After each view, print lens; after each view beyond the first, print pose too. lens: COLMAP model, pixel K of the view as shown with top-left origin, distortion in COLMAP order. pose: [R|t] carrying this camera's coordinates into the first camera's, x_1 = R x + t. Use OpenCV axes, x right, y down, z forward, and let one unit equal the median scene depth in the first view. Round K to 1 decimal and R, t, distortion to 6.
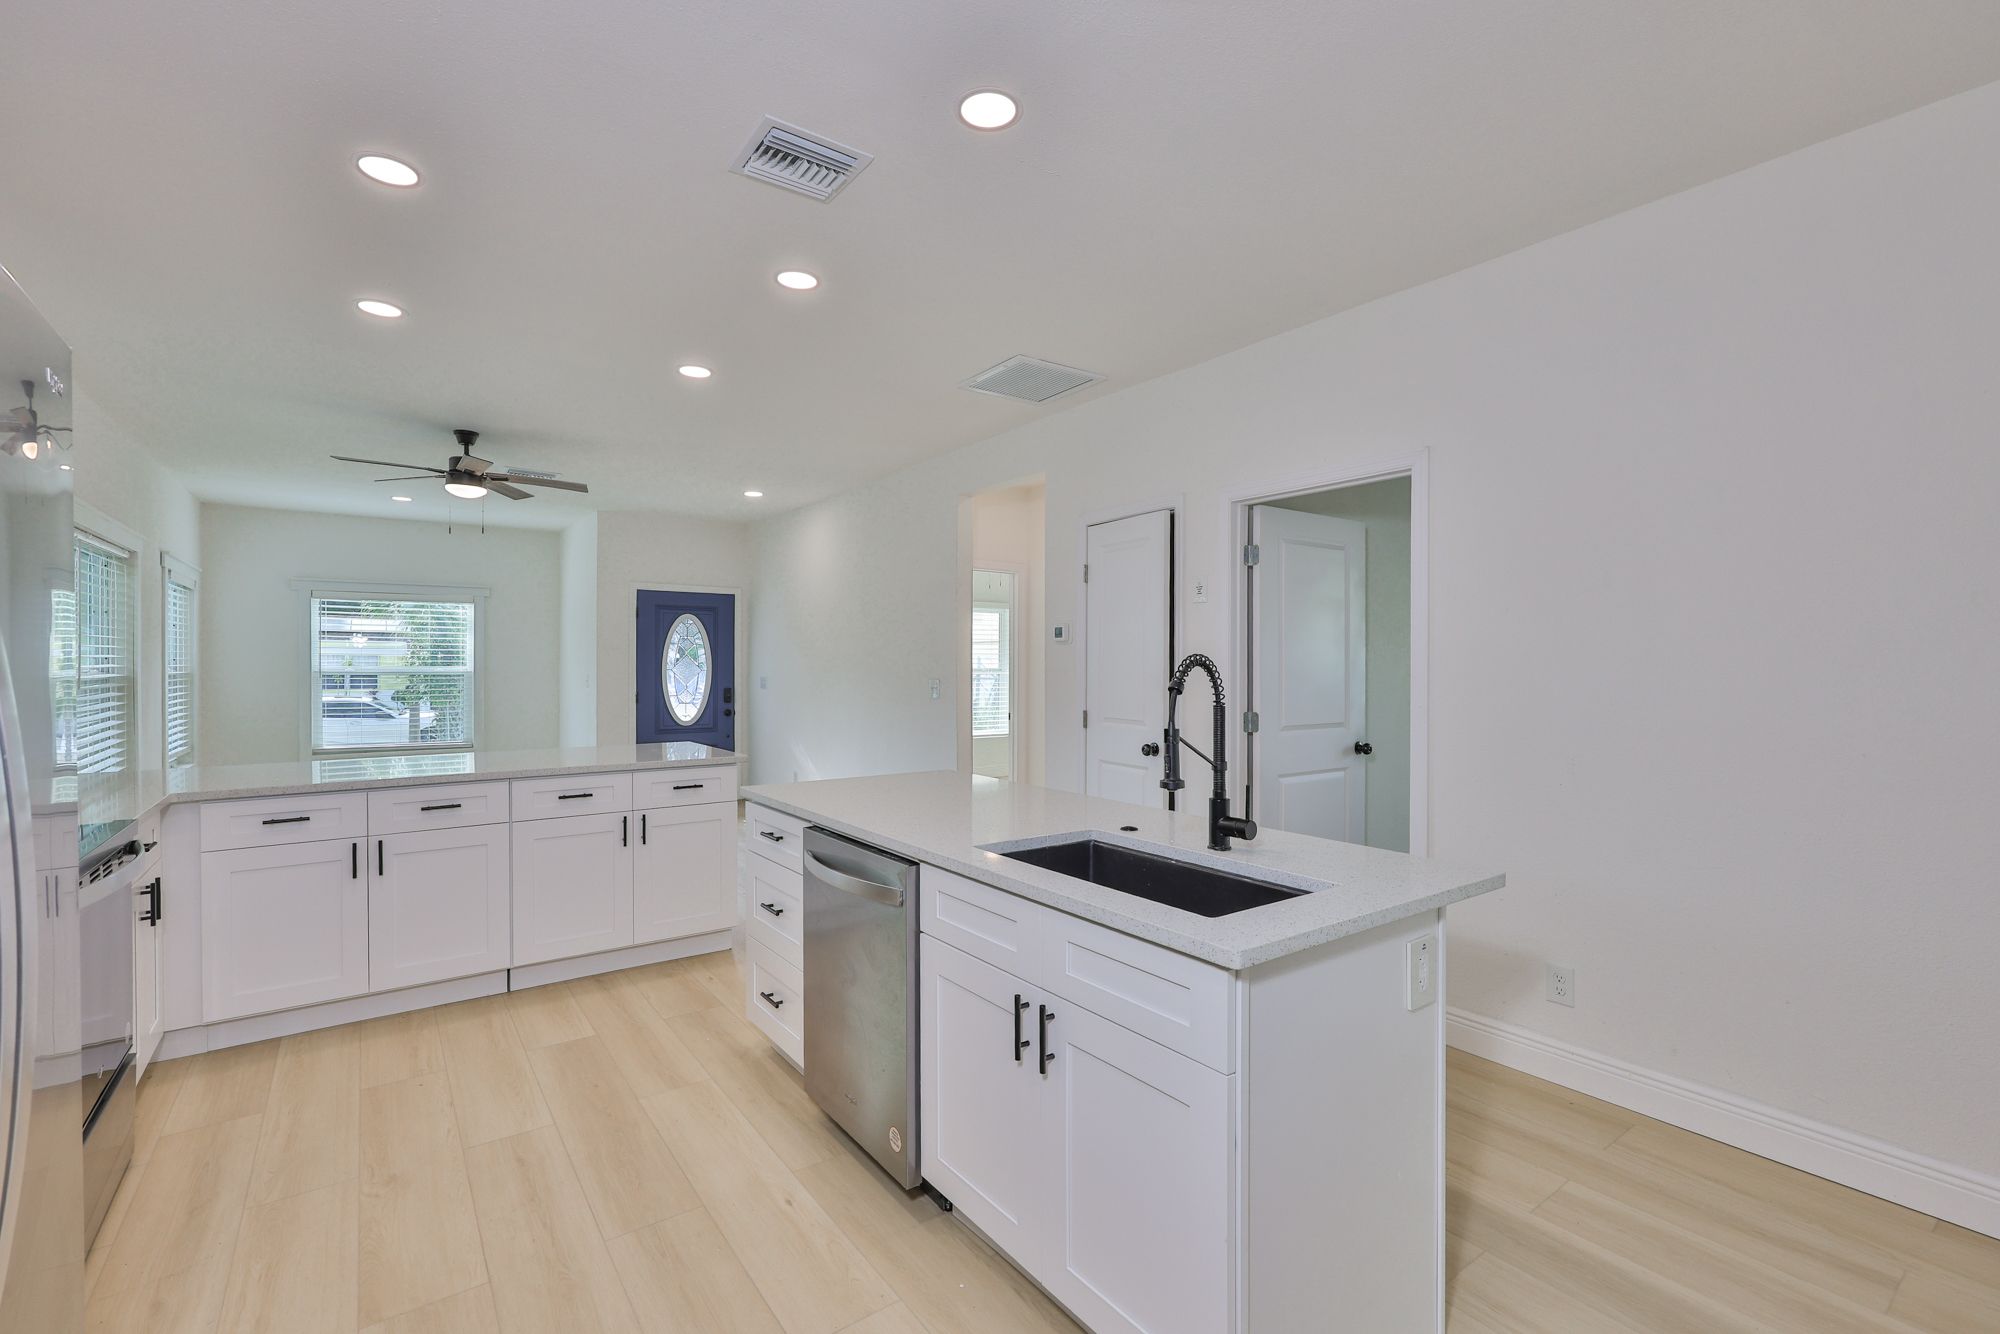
lens RADIAL K [[879.9, 0, 997.7], [0, 879.9, 653.6], [0, 0, 1]] dist [0.001919, 0.000207]
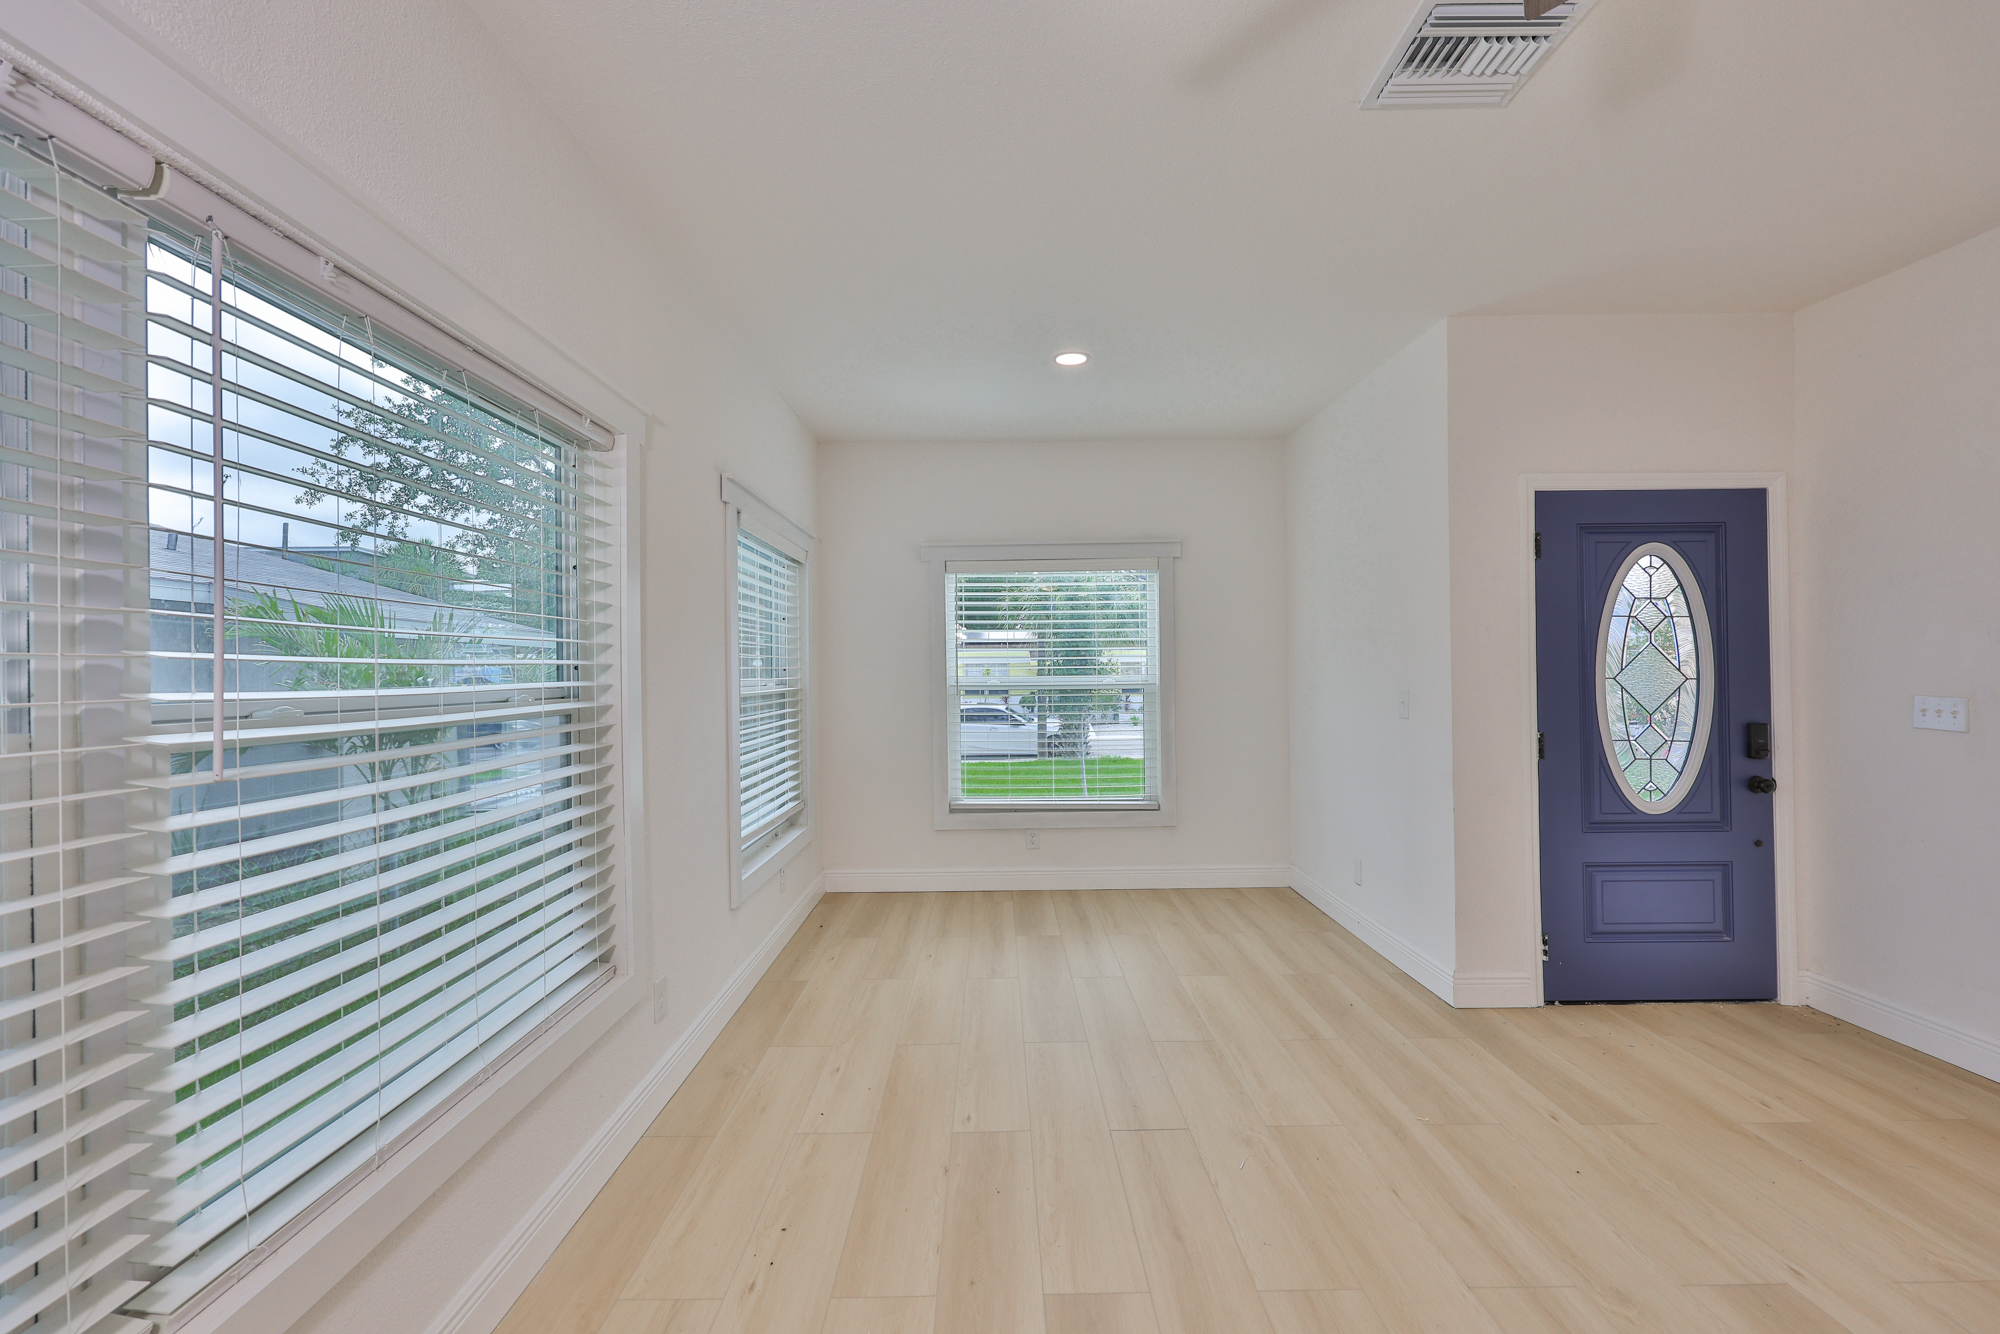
lens RADIAL K [[859.1, 0, 1000.0], [0, 859.1, 667.0], [0, 0, 1]] dist [-0.002390, -0.000104]
pose [[0.812977, -0.017379, -0.582036, -0.359258], [0.020979, 0.999780, -0.000548, 0.007030], [0.581918, -0.011765, 0.813163, 0.484412]]
